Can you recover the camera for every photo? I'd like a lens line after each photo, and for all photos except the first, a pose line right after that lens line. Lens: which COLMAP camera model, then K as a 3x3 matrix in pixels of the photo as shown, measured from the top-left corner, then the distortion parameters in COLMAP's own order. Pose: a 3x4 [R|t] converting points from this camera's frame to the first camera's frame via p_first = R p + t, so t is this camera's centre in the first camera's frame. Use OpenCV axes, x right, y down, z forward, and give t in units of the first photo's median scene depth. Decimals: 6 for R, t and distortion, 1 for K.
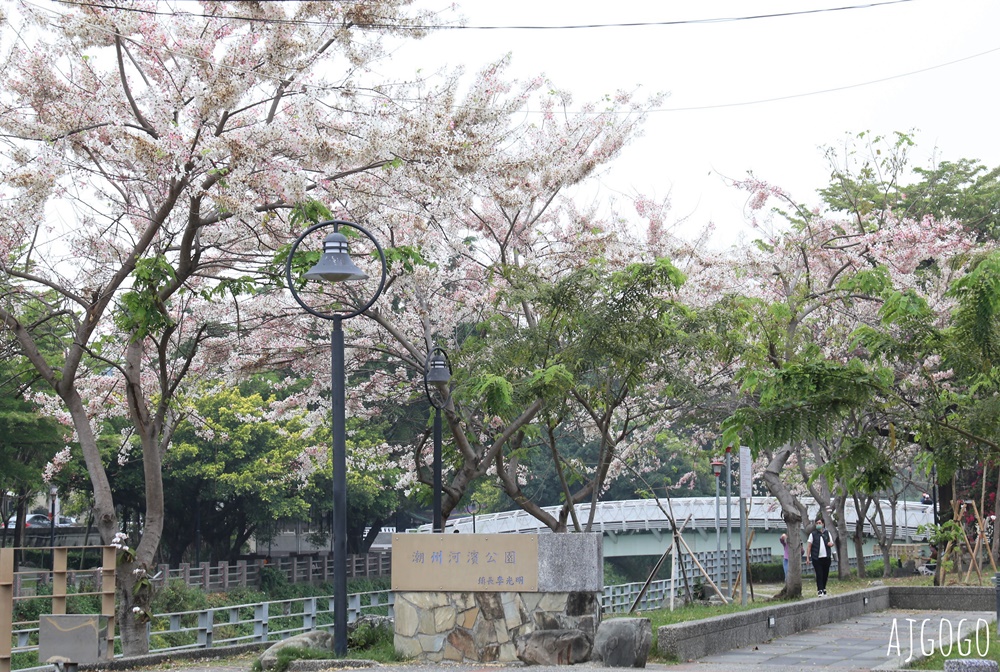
lens RADIAL K [[2416.0, 0, 500.0], [0, 2416.0, 336.0], [0, 0, 1]] dist [0.136648, 0.232007]
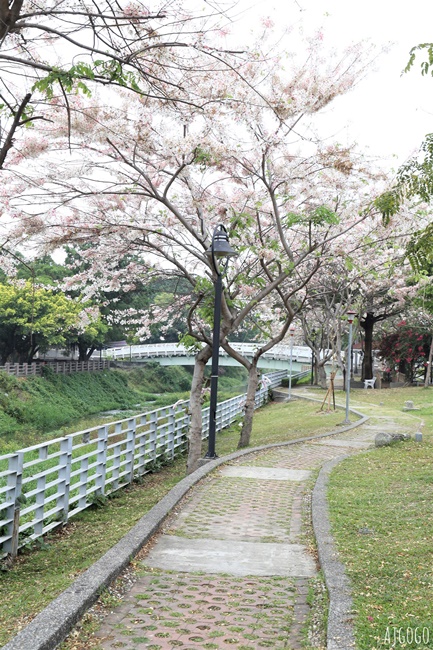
lens RADIAL K [[910.9, 0, 216.5], [0, 910.9, 325.0], [0, 0, 1]] dist [-0.002774, -0.001664]
pose [[0.994660, 0.043835, 0.093433, -0.020144], [-0.048565, 0.997619, 0.048963, 0.009654], [-0.091064, -0.053239, 0.994421, 0.163060]]
